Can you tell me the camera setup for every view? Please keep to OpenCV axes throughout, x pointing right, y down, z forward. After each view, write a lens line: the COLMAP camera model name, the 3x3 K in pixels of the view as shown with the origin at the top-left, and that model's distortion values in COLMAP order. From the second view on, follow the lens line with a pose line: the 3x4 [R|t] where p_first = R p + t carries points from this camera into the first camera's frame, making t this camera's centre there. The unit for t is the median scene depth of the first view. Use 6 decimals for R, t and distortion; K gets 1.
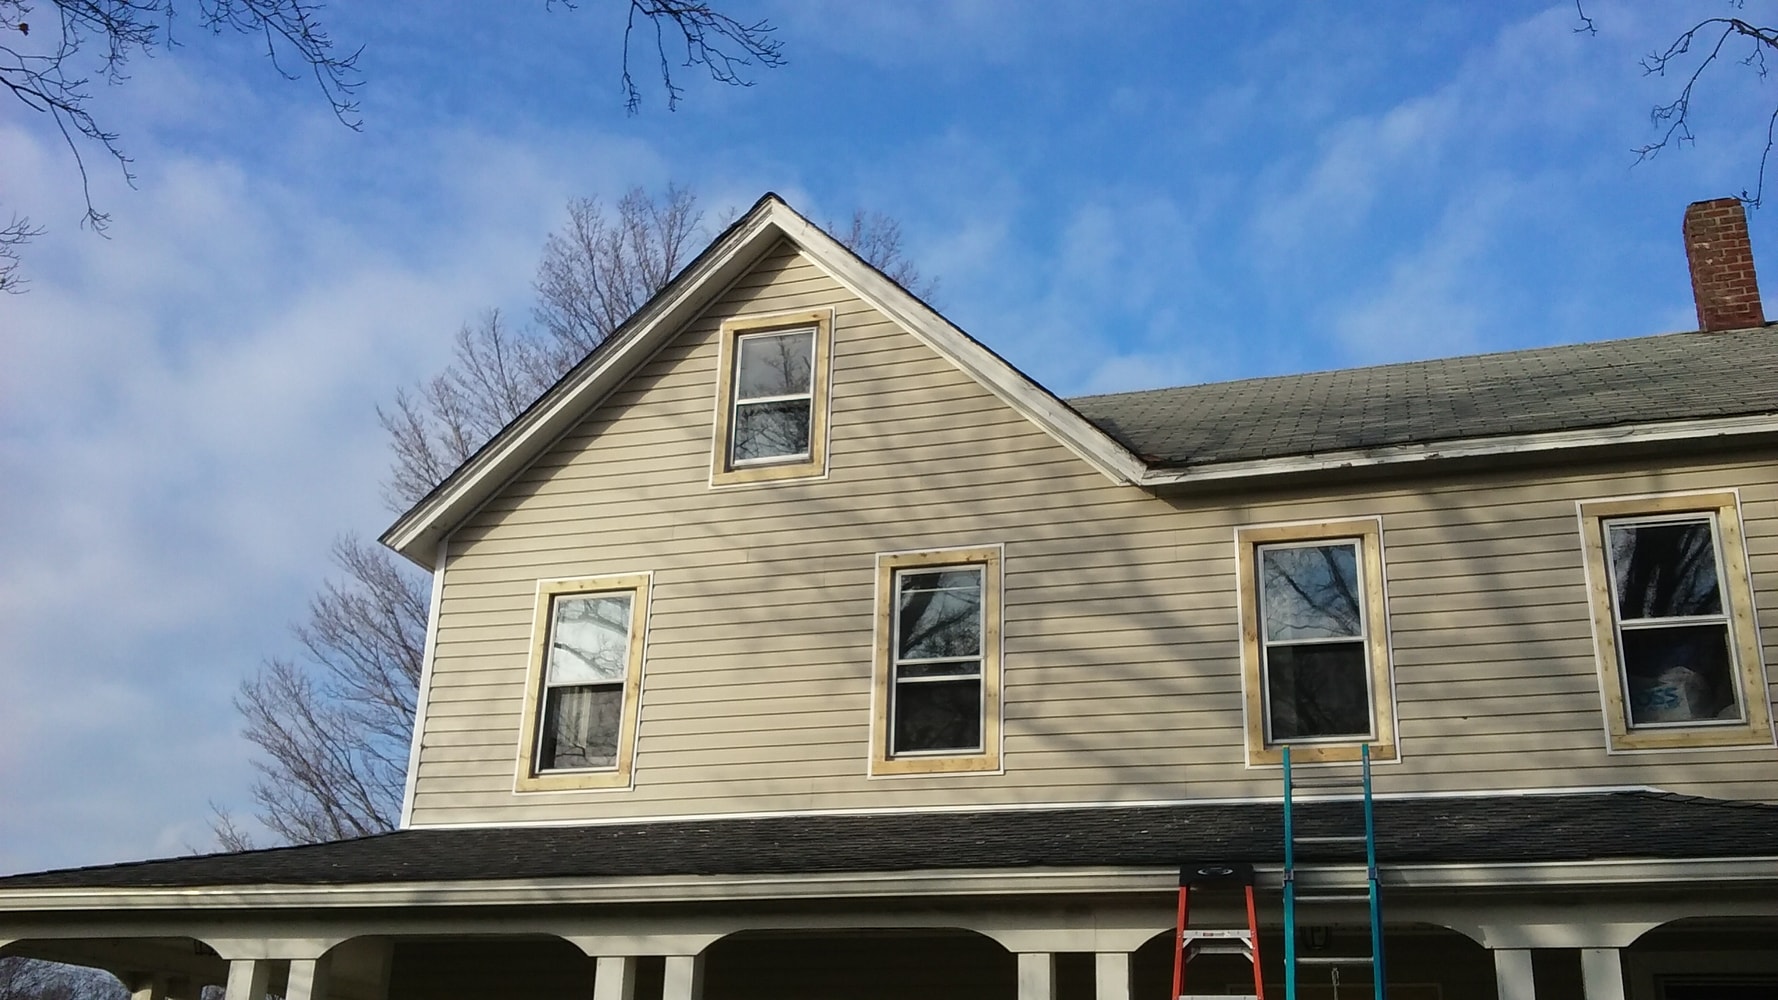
lens RADIAL K [[1747.8, 0, 896.9], [0, 1747.8, 487.1], [0, 0, 1]] dist [0.106651, -0.315860]
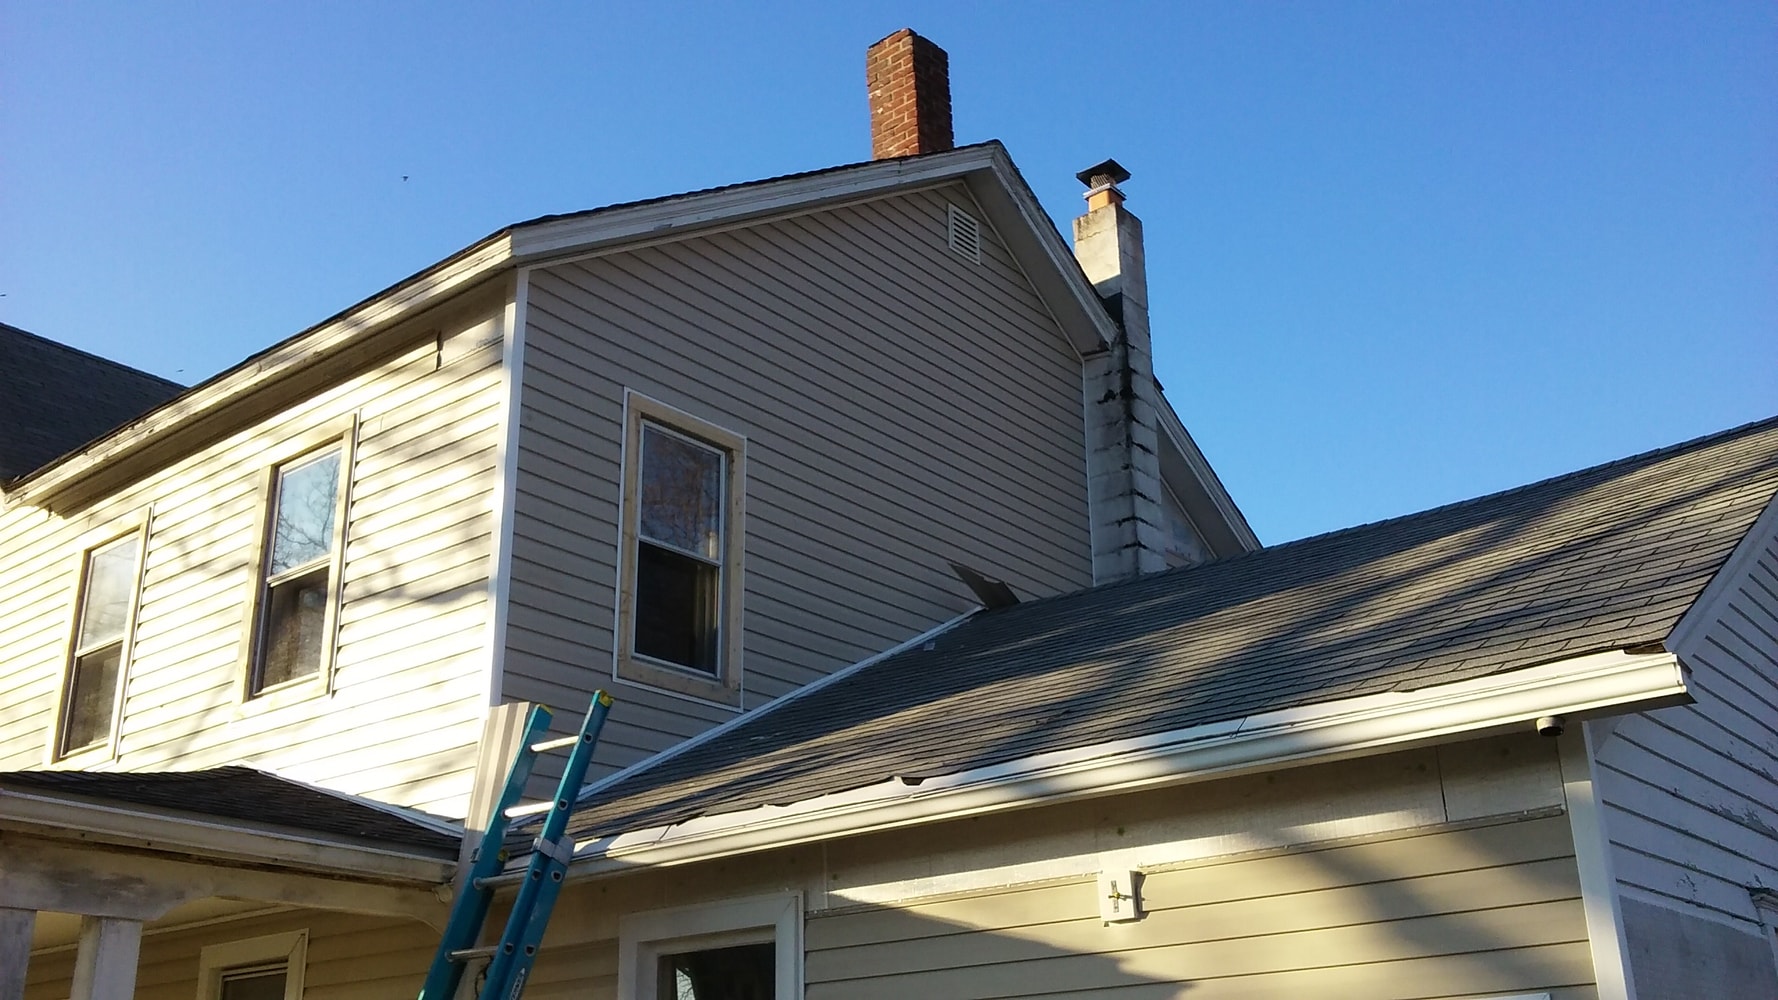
lens RADIAL K [[1747.8, 0, 896.9], [0, 1747.8, 487.1], [0, 0, 1]] dist [0.106651, -0.315860]
pose [[0.922565, -0.181981, -0.340231, 0.939470], [0.185643, 0.982370, -0.022057, 0.100748], [0.338246, -0.042812, 0.940083, 0.228173]]
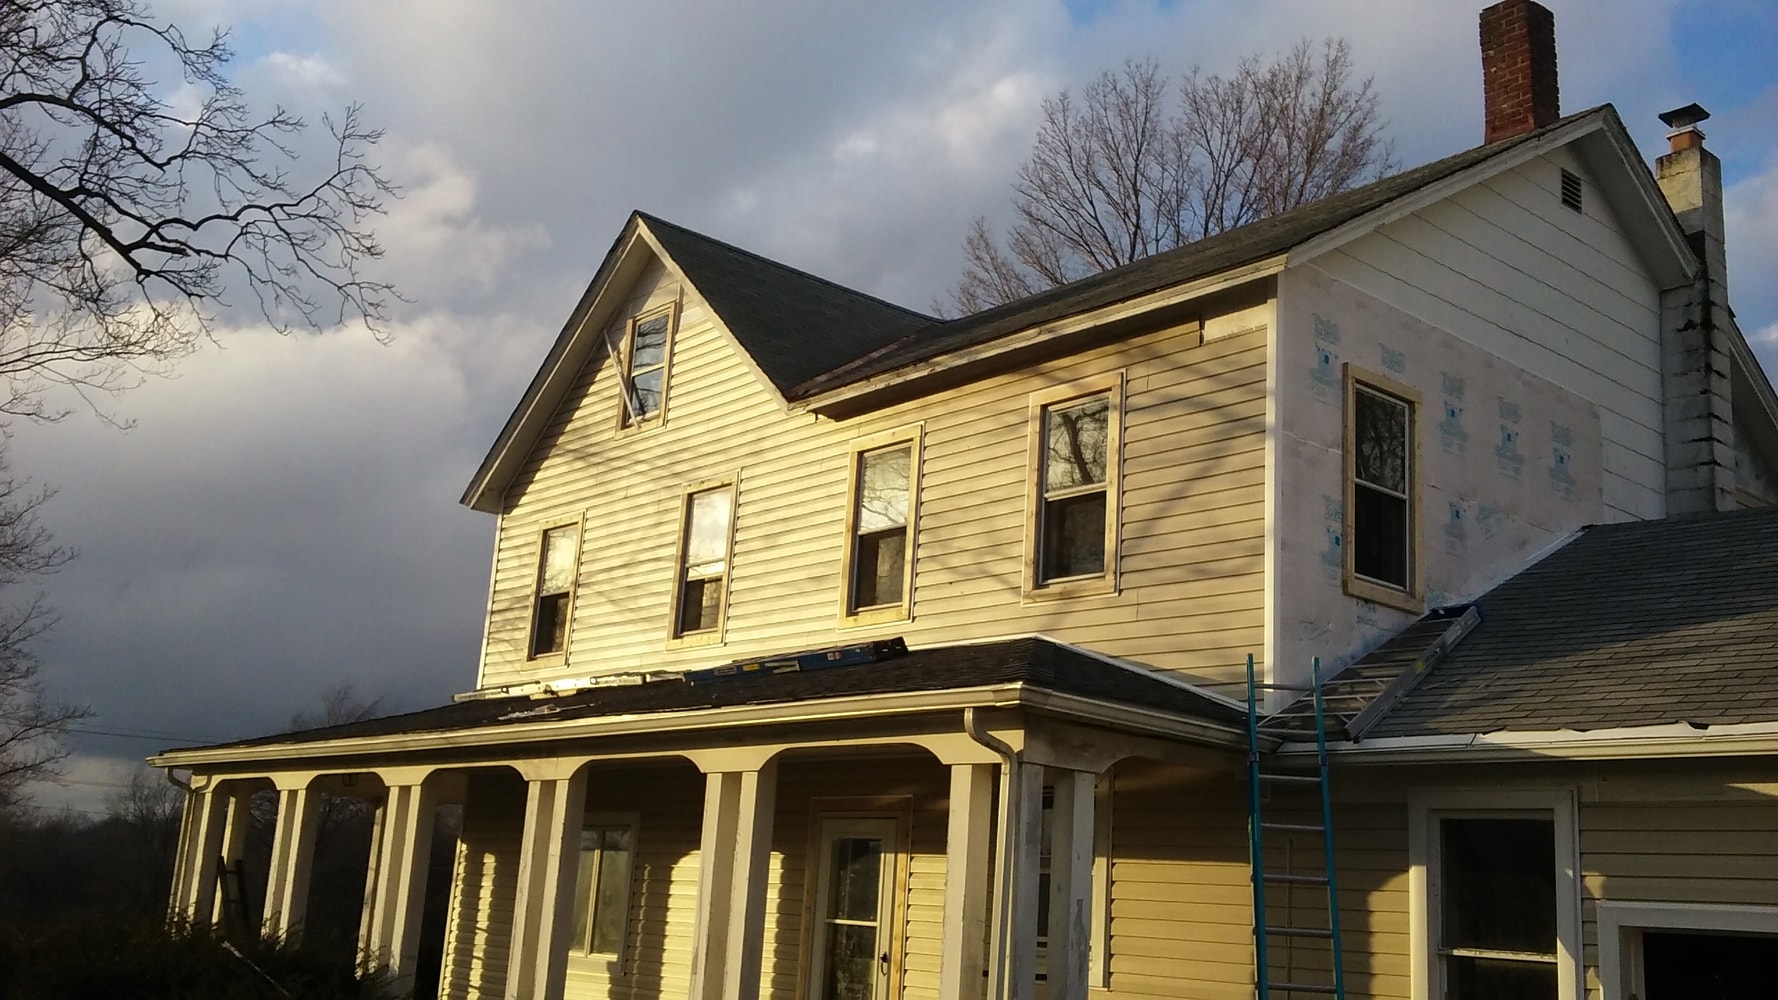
lens RADIAL K [[1747.8, 0, 896.9], [0, 1747.8, 487.1], [0, 0, 1]] dist [0.106651, -0.315860]
pose [[0.842489, -0.104867, -0.528408, 0.869930], [0.163805, 0.984294, 0.065828, -0.020646], [0.513205, -0.142015, 0.846435, -0.053115]]
